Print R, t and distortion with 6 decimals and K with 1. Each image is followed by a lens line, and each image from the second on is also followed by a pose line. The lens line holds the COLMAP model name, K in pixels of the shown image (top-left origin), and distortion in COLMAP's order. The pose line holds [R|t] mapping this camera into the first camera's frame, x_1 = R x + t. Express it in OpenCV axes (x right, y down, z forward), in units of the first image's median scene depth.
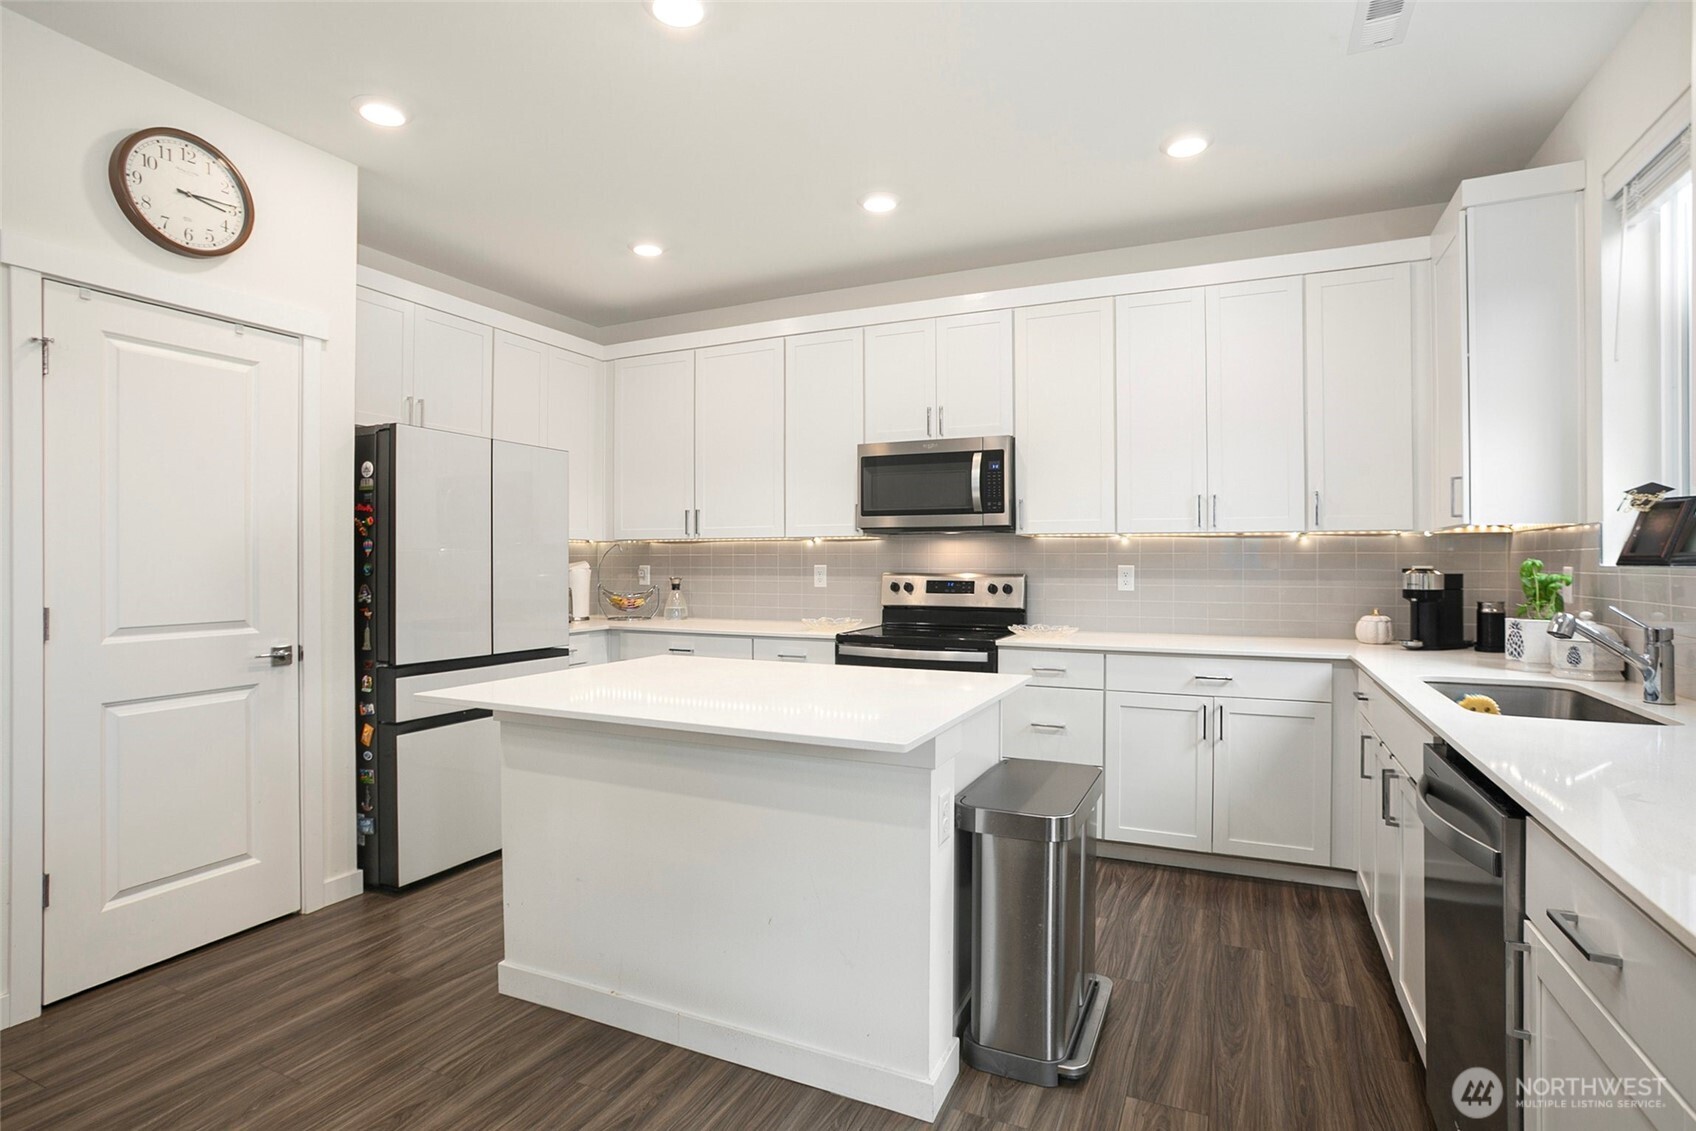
lens RADIAL K [[847.8, 0, 849.8], [0, 847.8, 561.5], [0, 0, 1]] dist [-0.070339, 0.039950]
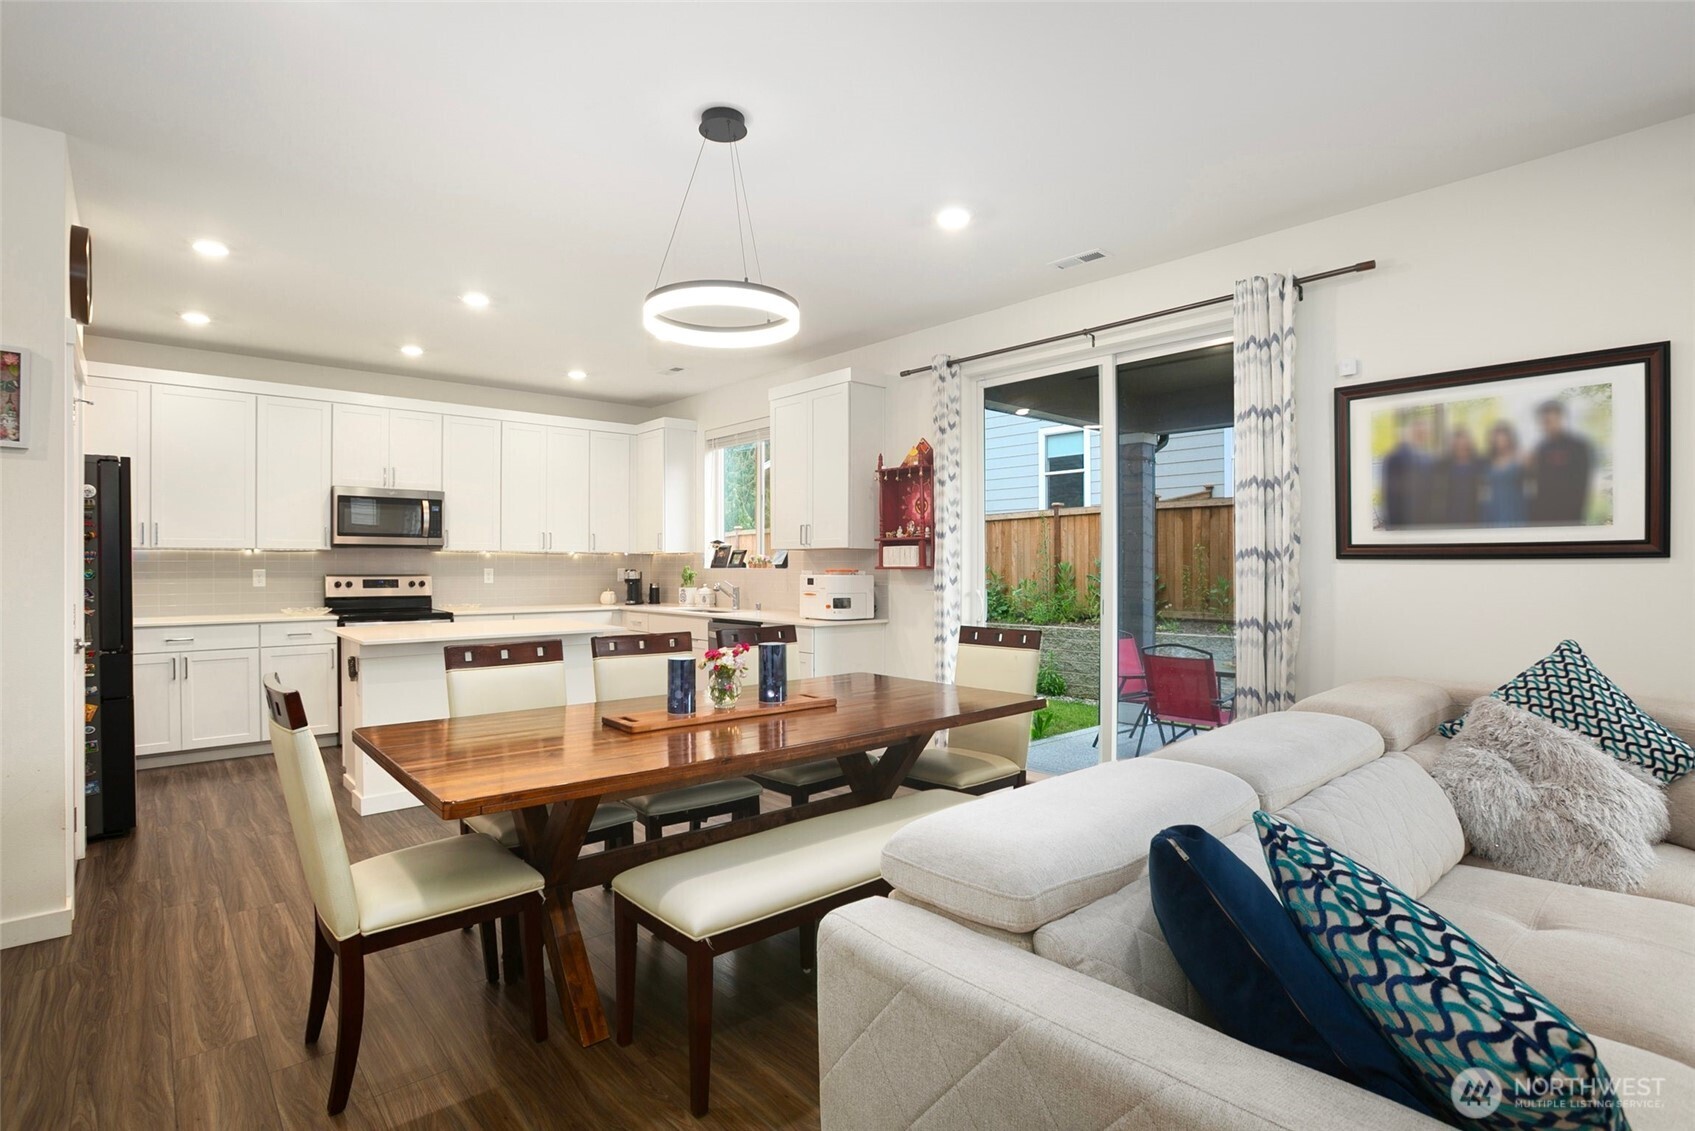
lens RADIAL K [[828.3, 0, 843.1], [0, 828.3, 566.2], [0, 0, 1]] dist [-0.098745, 0.050710]
pose [[0.397192, -0.001096, 0.917735, -1.148301], [-0.000496, 0.999999, 0.001409, -0.004178], [-0.917735, -0.001014, 0.397191, -0.435825]]
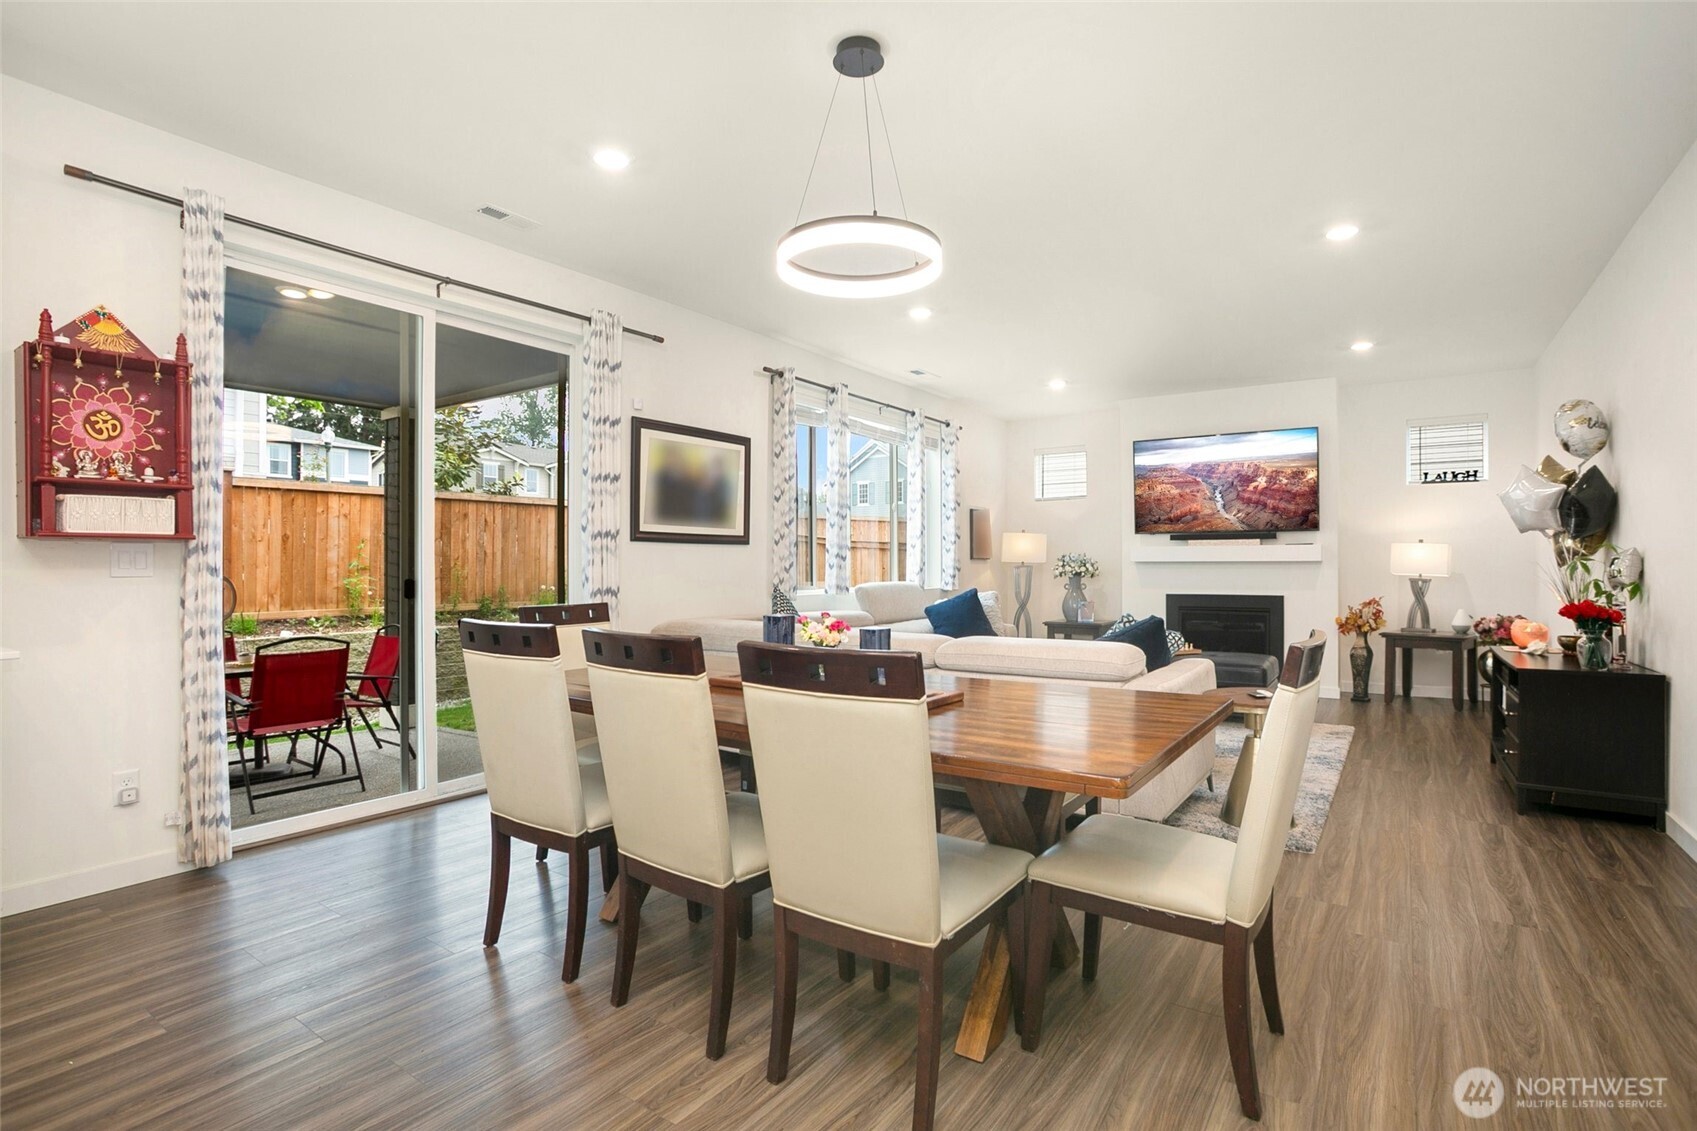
lens RADIAL K [[826.5, 0, 849.2], [0, 826.5, 565.8], [0, 0, 1]] dist [-0.081994, 0.035979]
pose [[-0.986615, 0.002573, 0.163044, -0.560710], [0.002321, 0.999996, -0.001739, 0.034376], [-0.163048, -0.001338, -0.986617, 0.753195]]
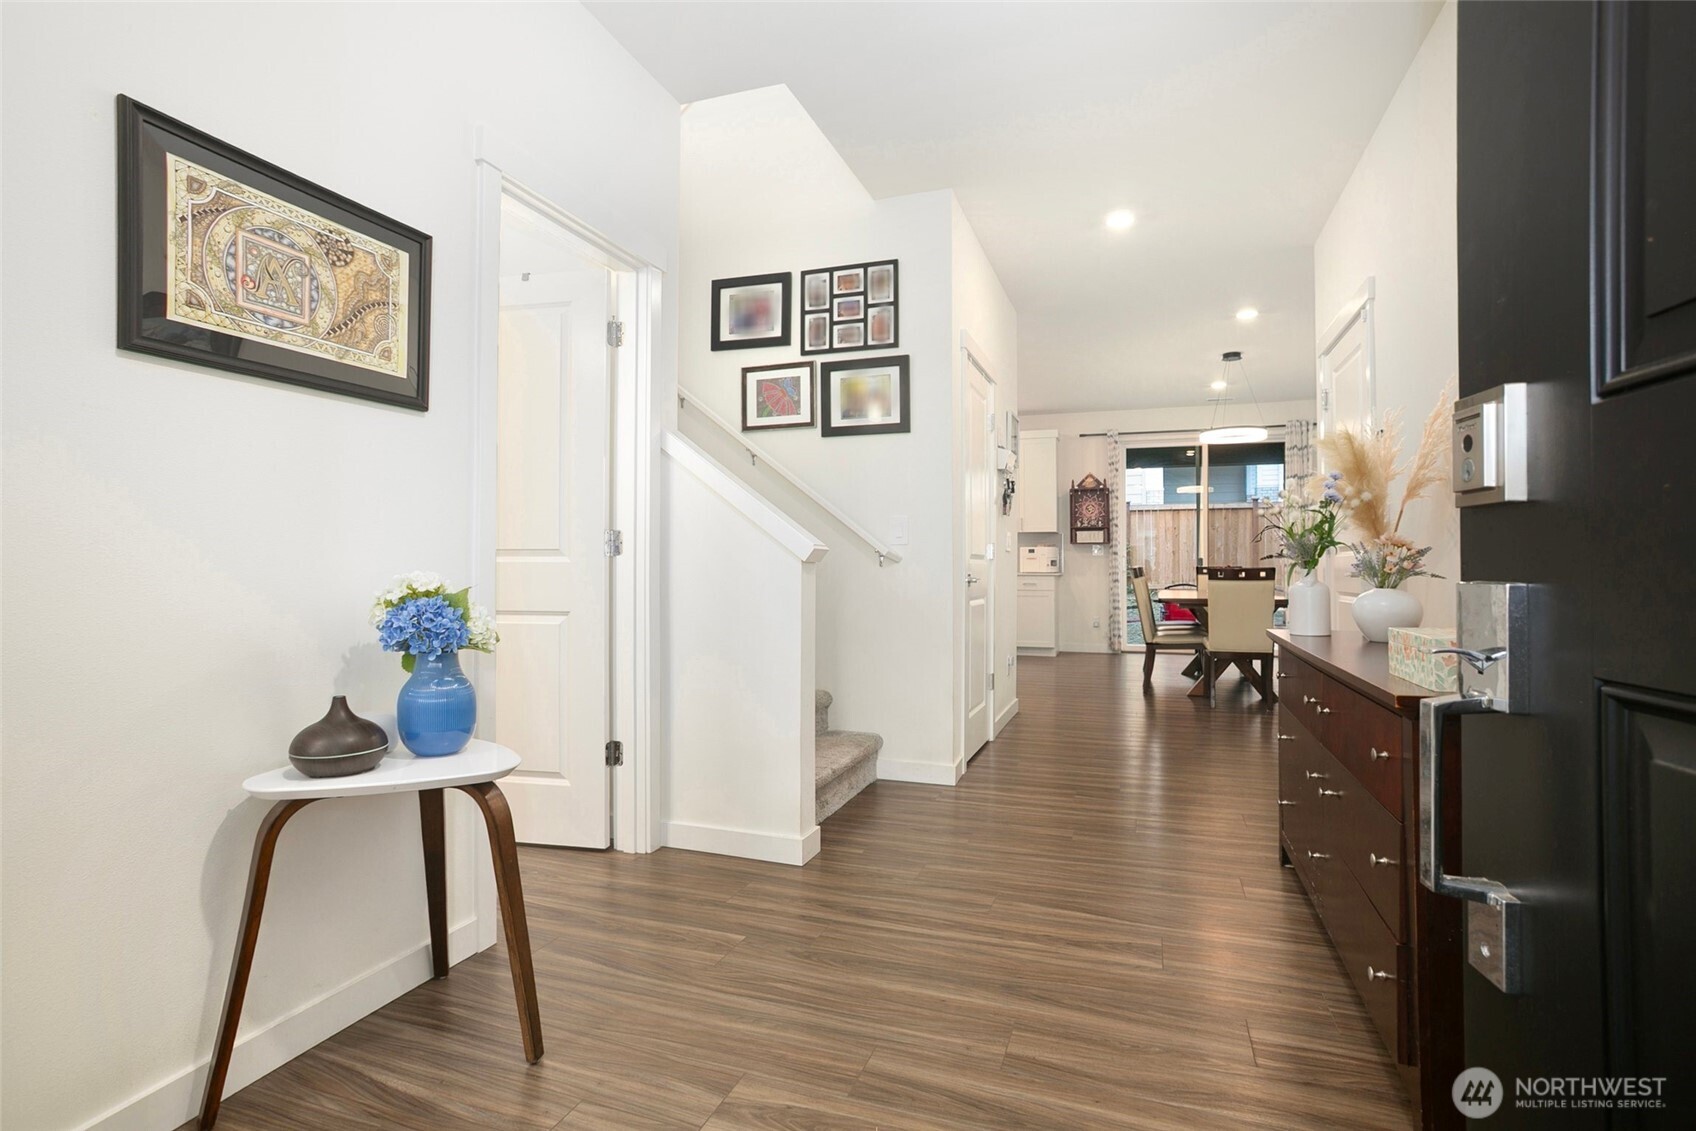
lens RADIAL K [[827.4, 0, 846.4], [0, 827.4, 564.6], [0, 0, 1]] dist [-0.073485, 0.035478]
pose [[-0.091335, 0.002444, 0.995817, -2.399710], [0.000883, 0.999997, -0.002373, 0.080498], [-0.995820, 0.000663, -0.091337, 1.155765]]
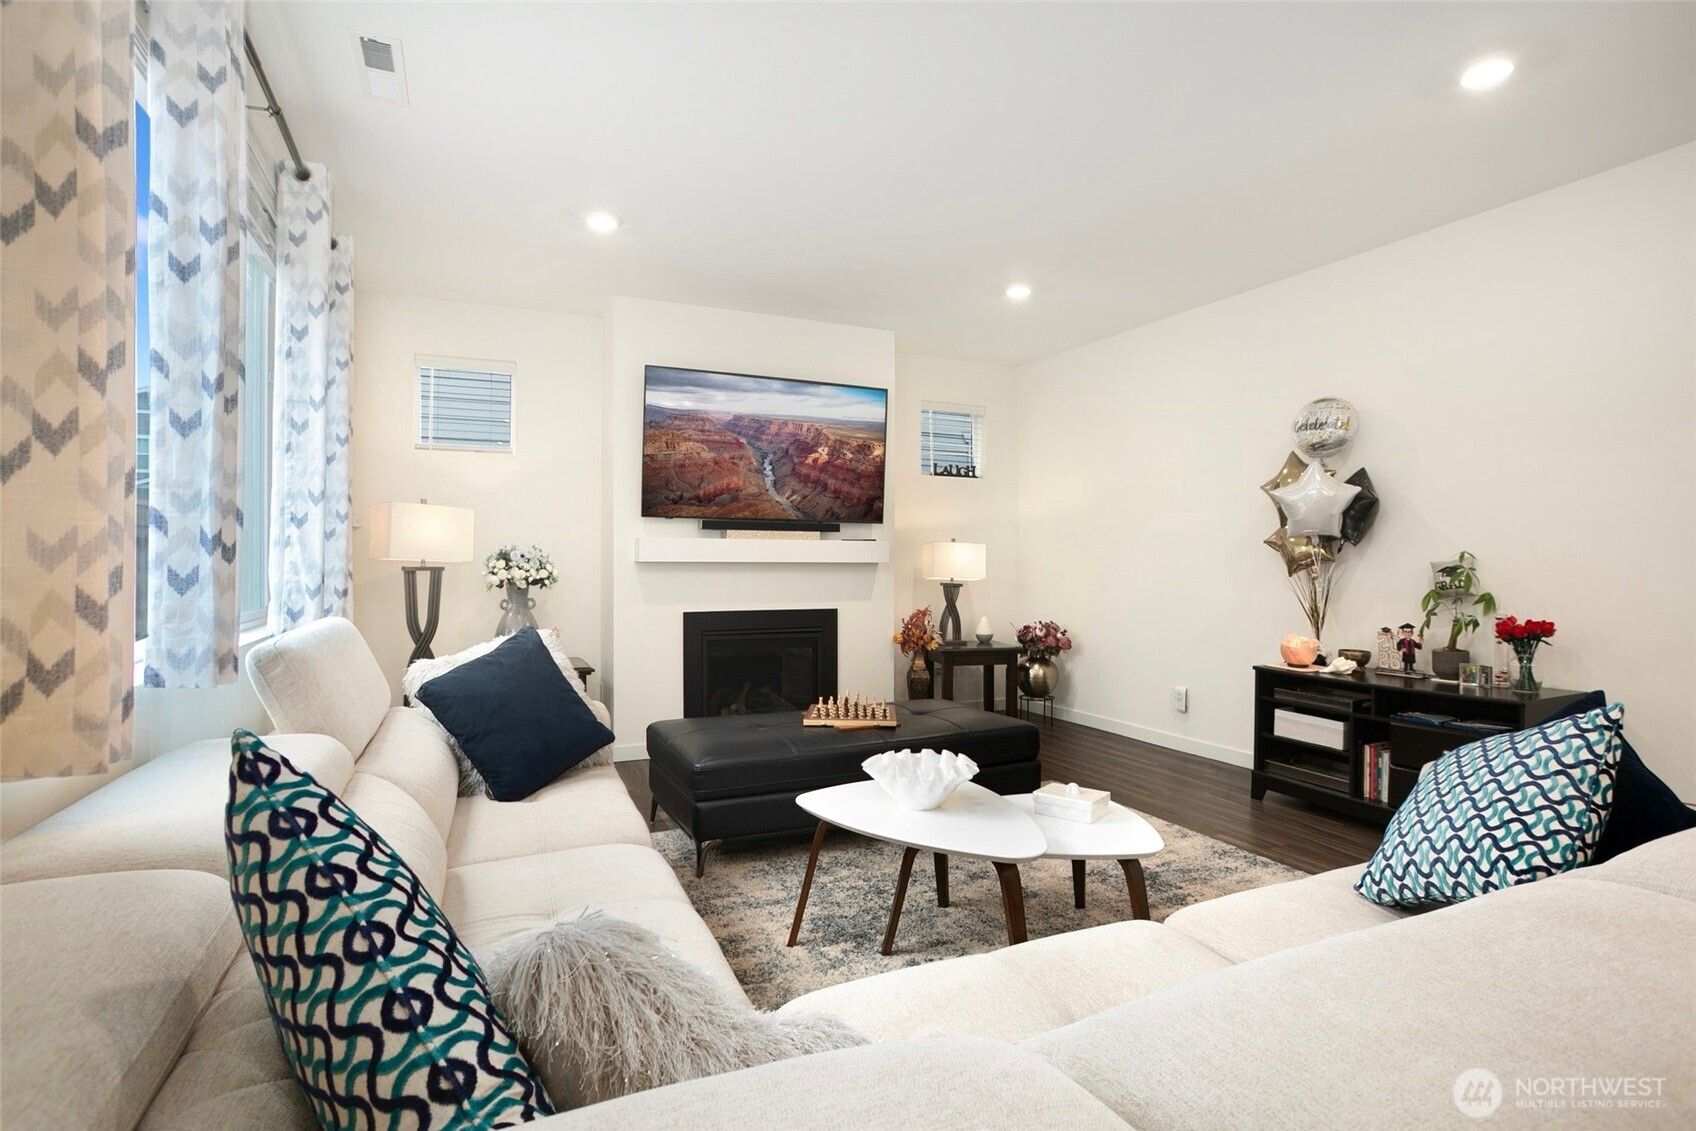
lens RADIAL K [[834.1, 0, 846.9], [0, 834.1, 567.2], [0, 0, 1]] dist [-0.060134, 0.035180]
pose [[-0.637406, 0.004710, -0.770514, -0.084036], [-0.002578, 0.999963, 0.008246, 0.015744], [0.770524, 0.007243, -0.637370, -0.493498]]
